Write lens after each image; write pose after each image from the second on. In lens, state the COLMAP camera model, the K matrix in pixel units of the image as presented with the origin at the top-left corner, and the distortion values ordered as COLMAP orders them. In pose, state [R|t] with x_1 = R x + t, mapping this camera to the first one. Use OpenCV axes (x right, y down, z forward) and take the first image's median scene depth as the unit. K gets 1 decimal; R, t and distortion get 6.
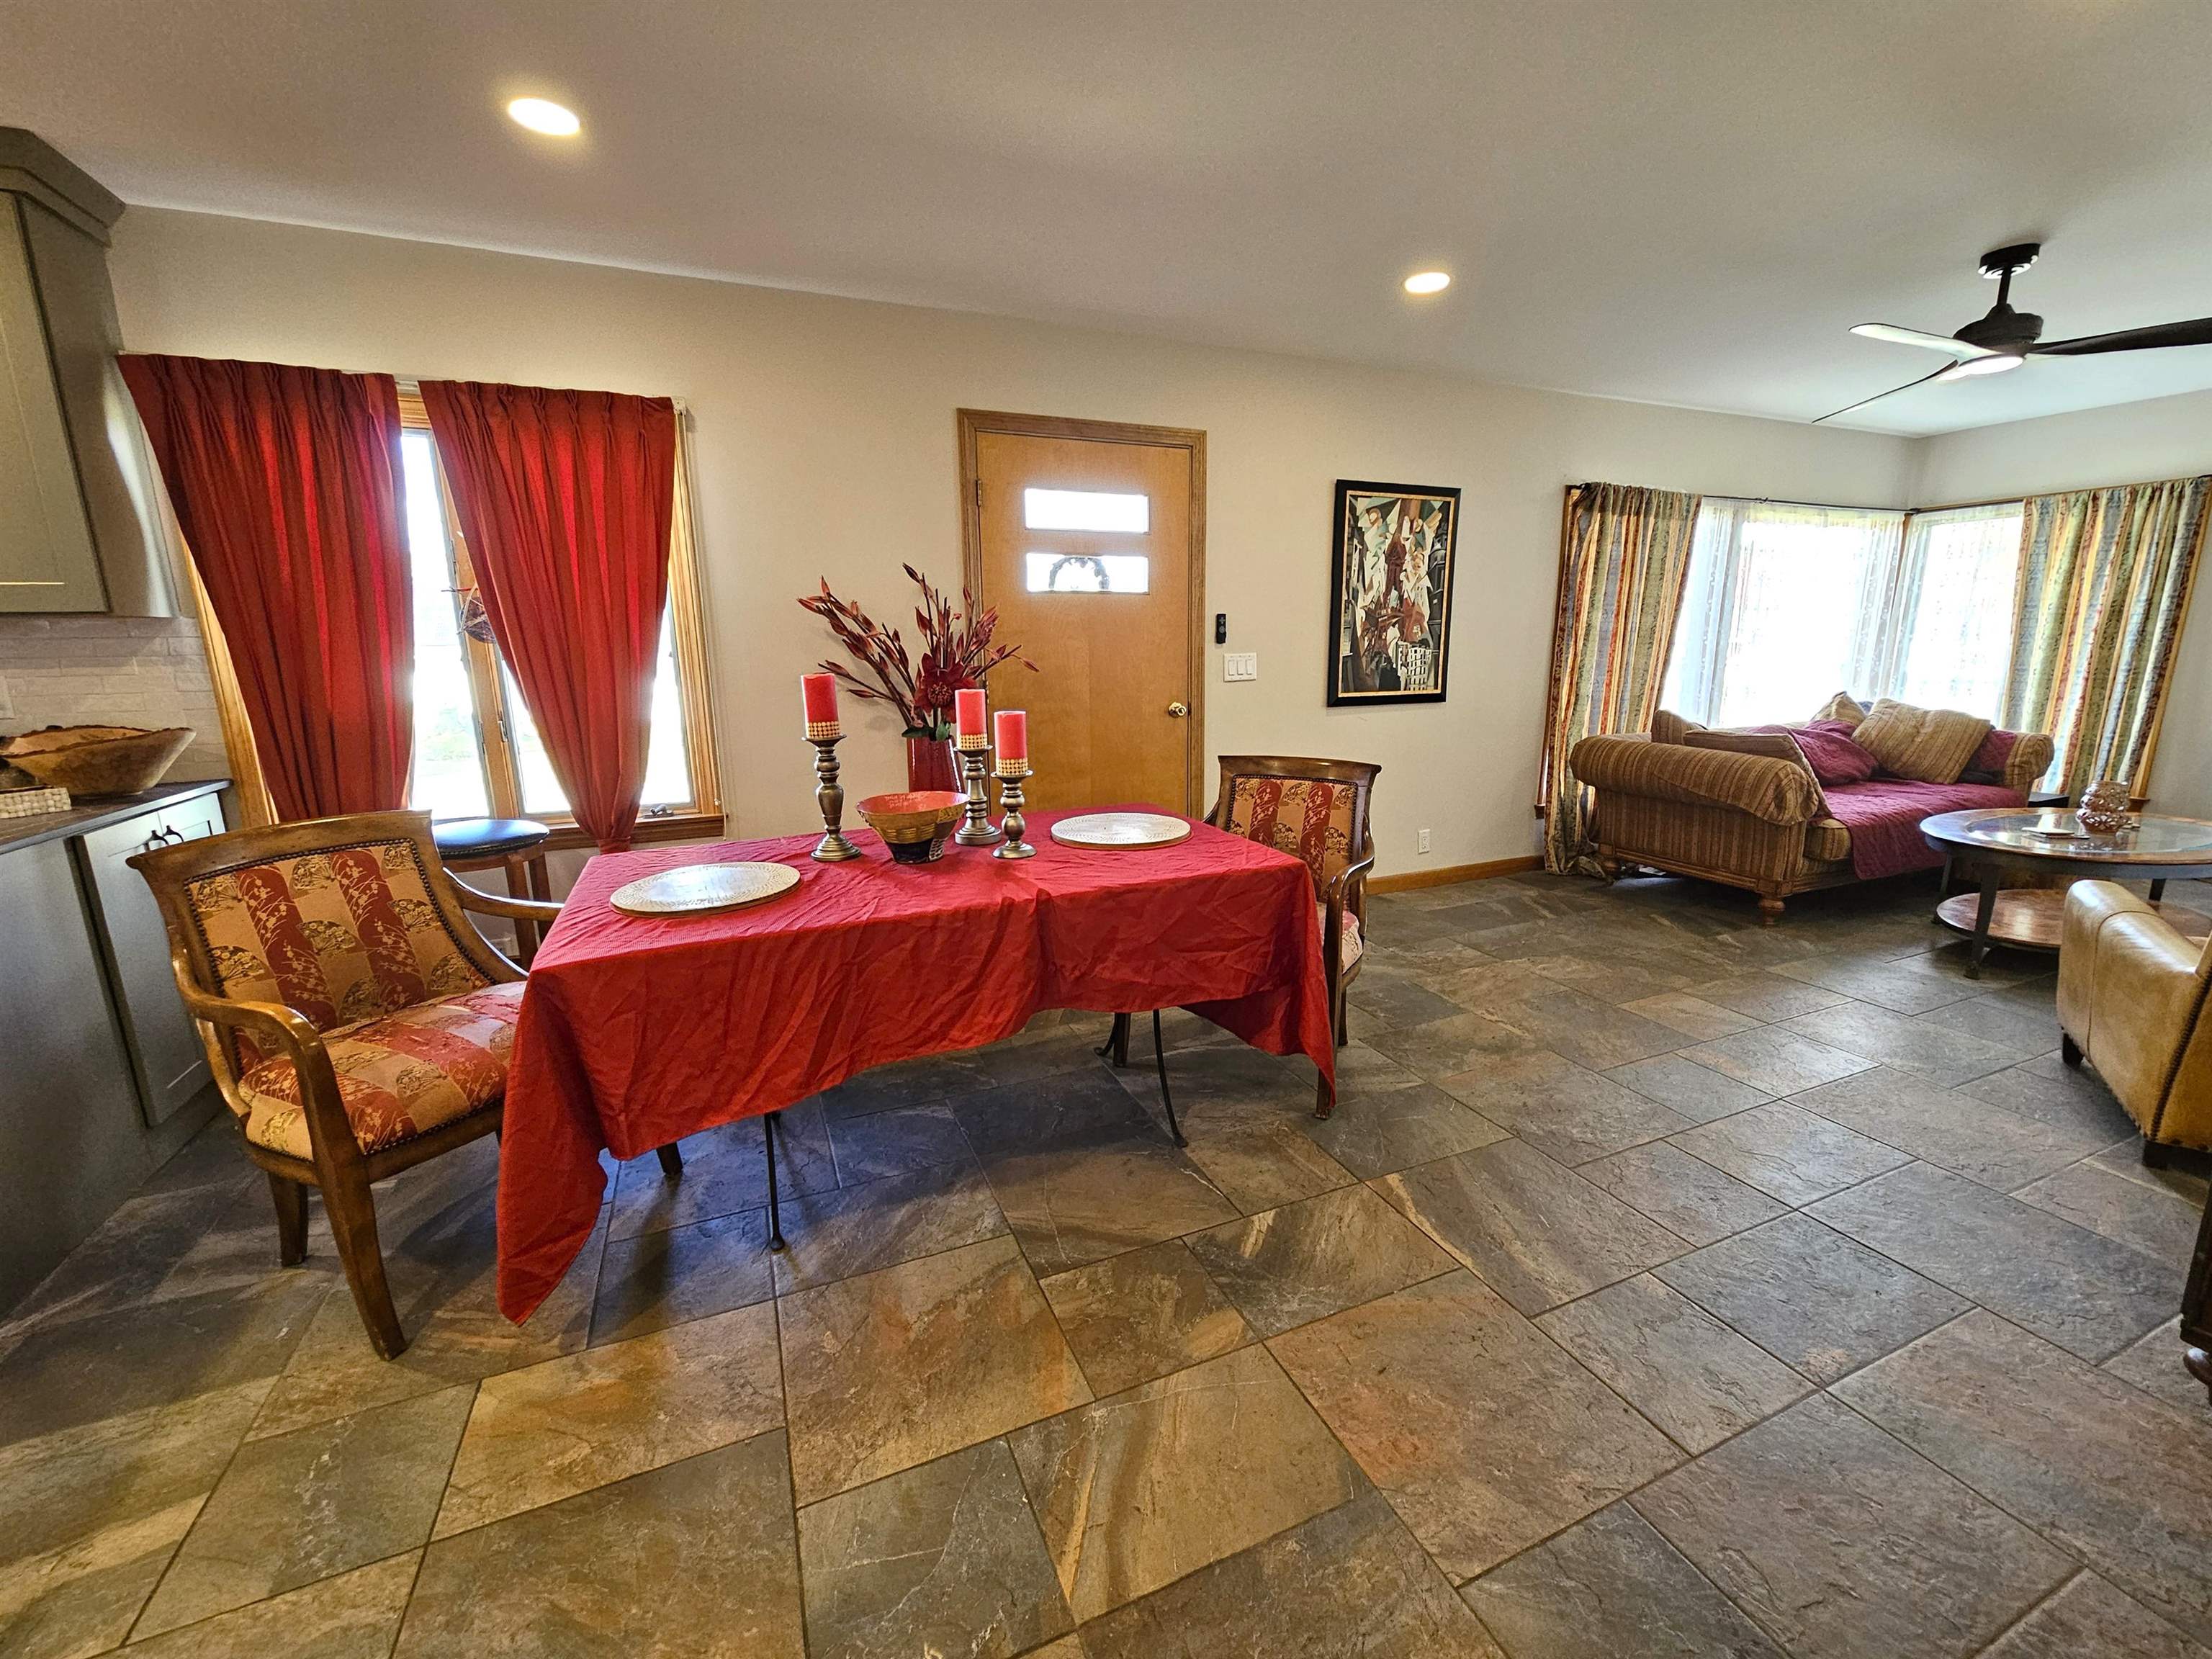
lens RADIAL K [[906.2, 0, 1120.1], [0, 906.2, 832.6], [0, 0, 1]] dist [-0.001235, 0.001935]
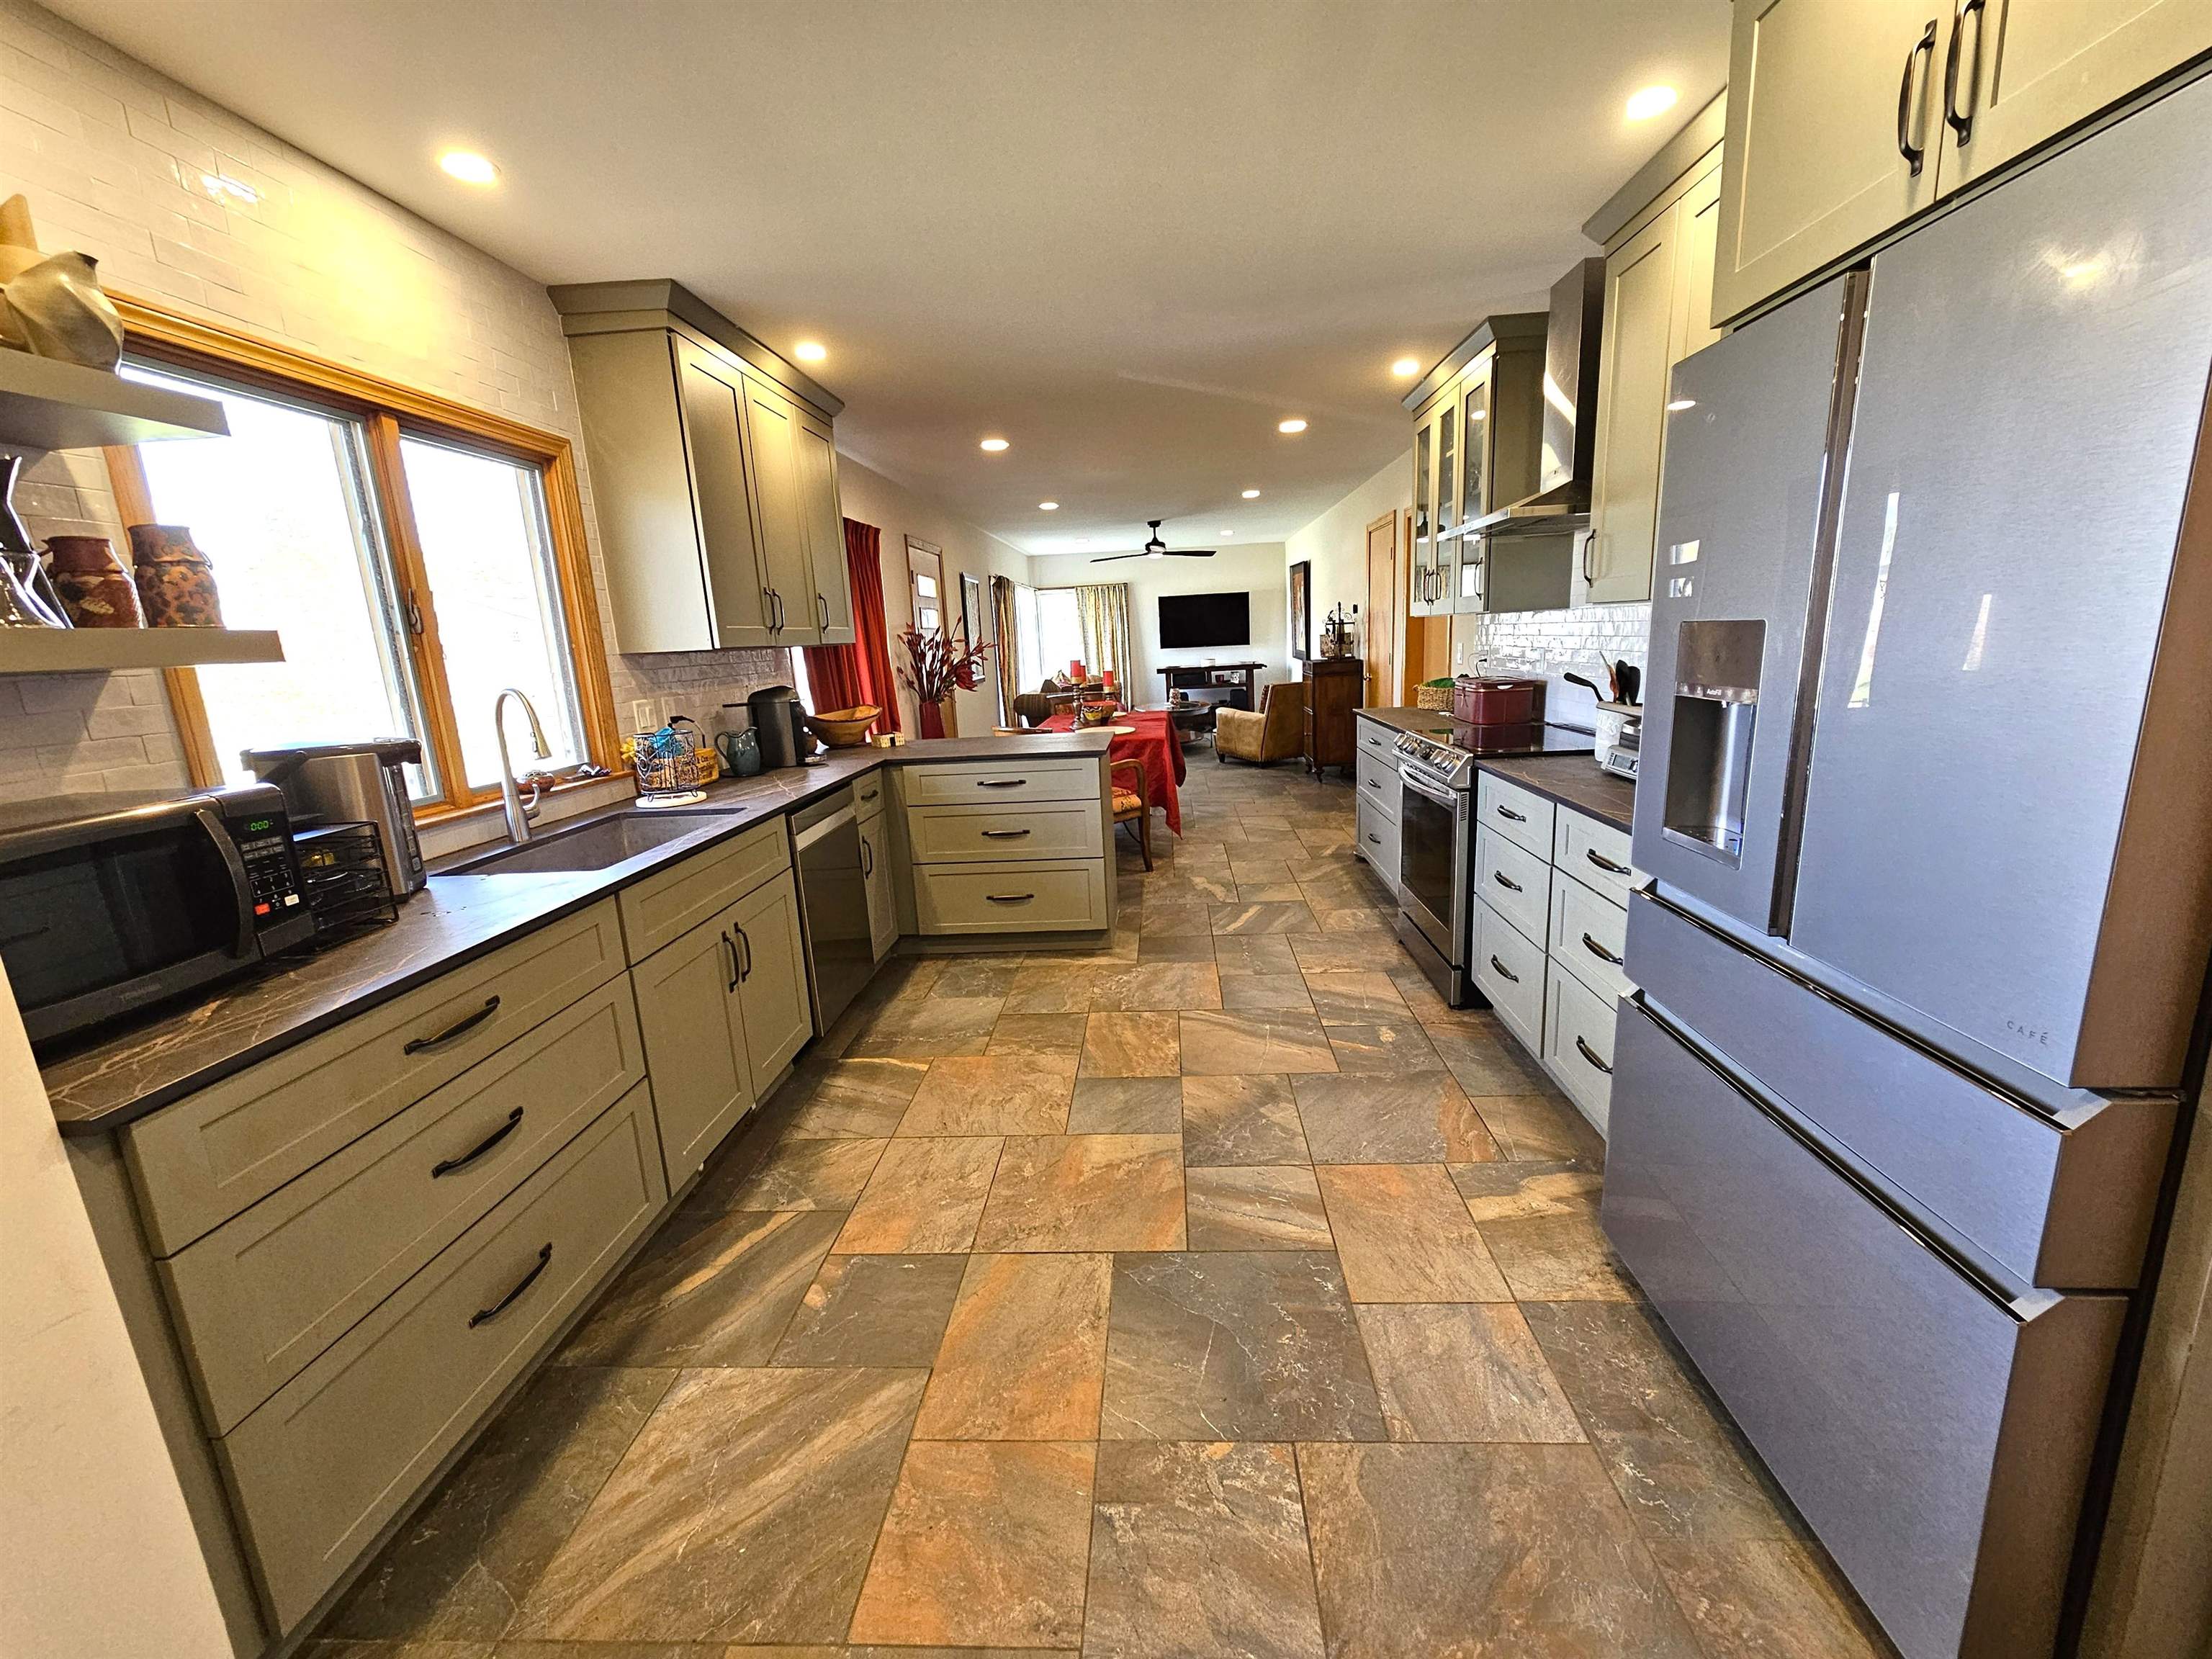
lens RADIAL K [[906.2, 0, 1119.3], [0, 906.2, 828.4], [0, 0, 1]] dist [-0.001235, 0.001935]
pose [[0.446938, -0.199284, 0.872085, -1.350128], [0.229734, 0.967745, 0.103406, 0.031414], [-0.864563, 0.154132, 0.478304, -0.164329]]
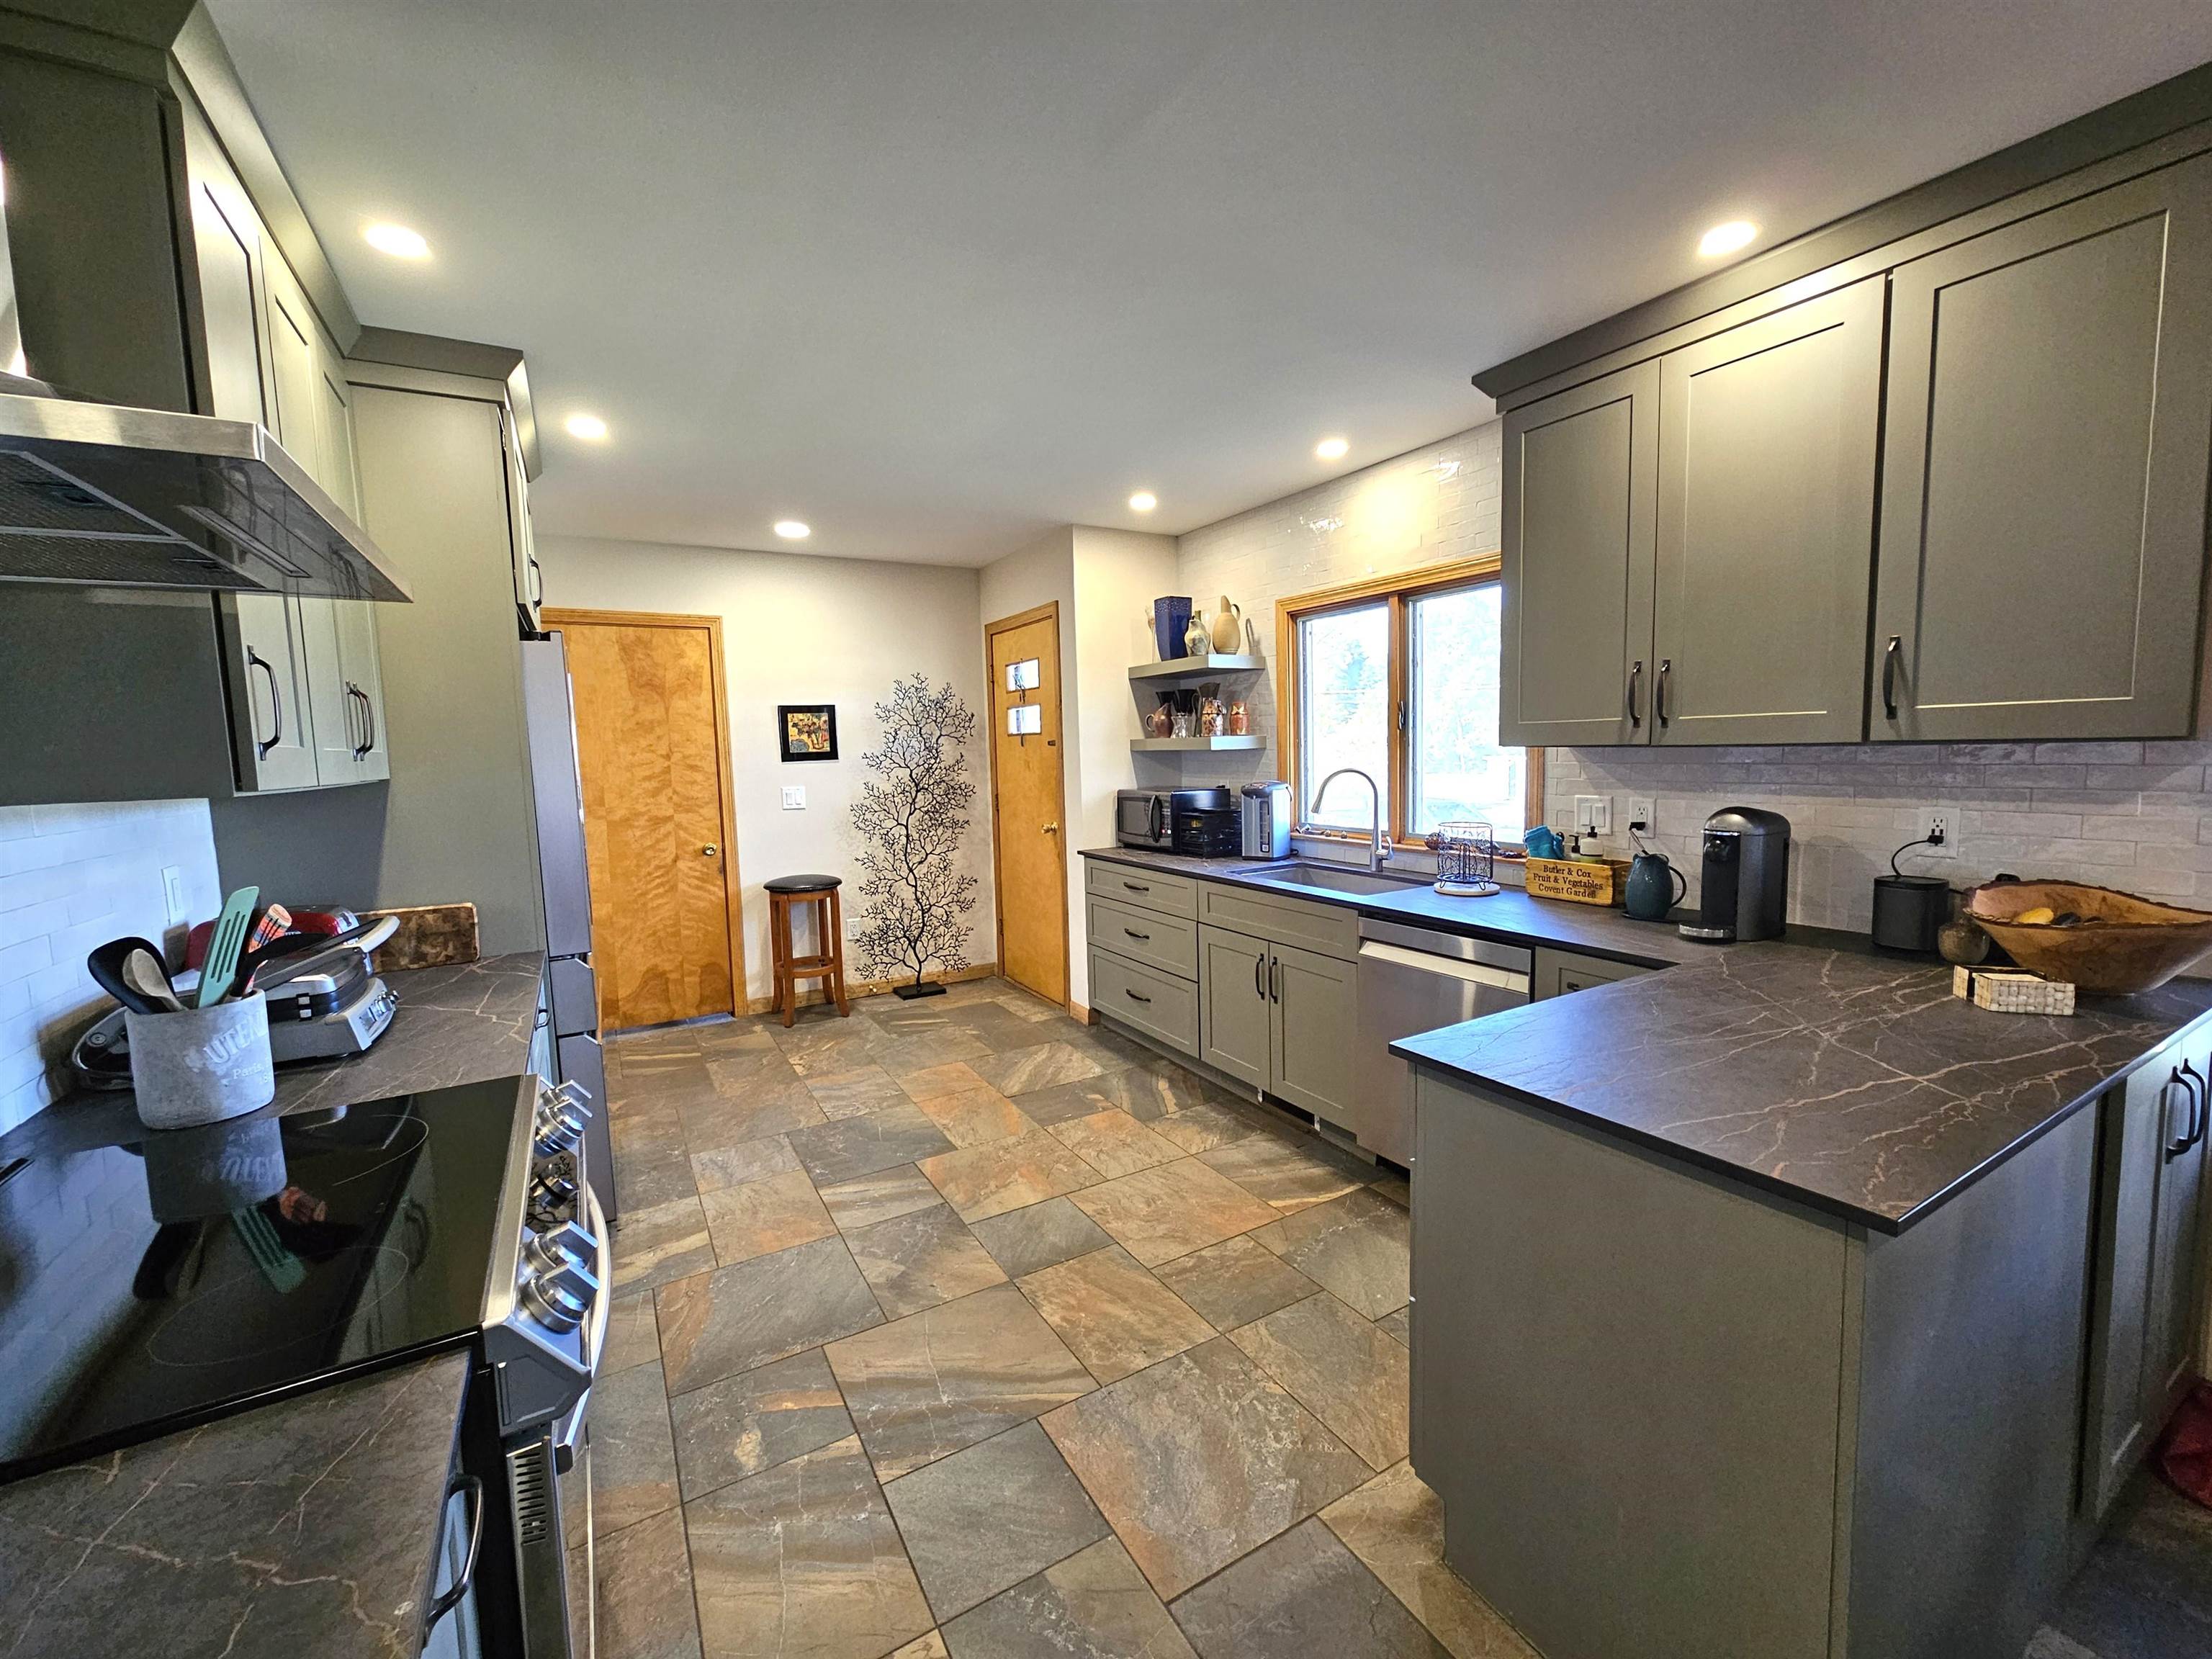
lens RADIAL K [[906.2, 0, 1121.8], [0, 906.2, 832.8], [0, 0, 1]] dist [-0.001235, 0.001935]
pose [[0.123699, 0.103639, -0.986893, -0.282631], [-0.182184, 0.979998, 0.080080, -0.043718], [0.975453, 0.169890, 0.140106, 0.075081]]
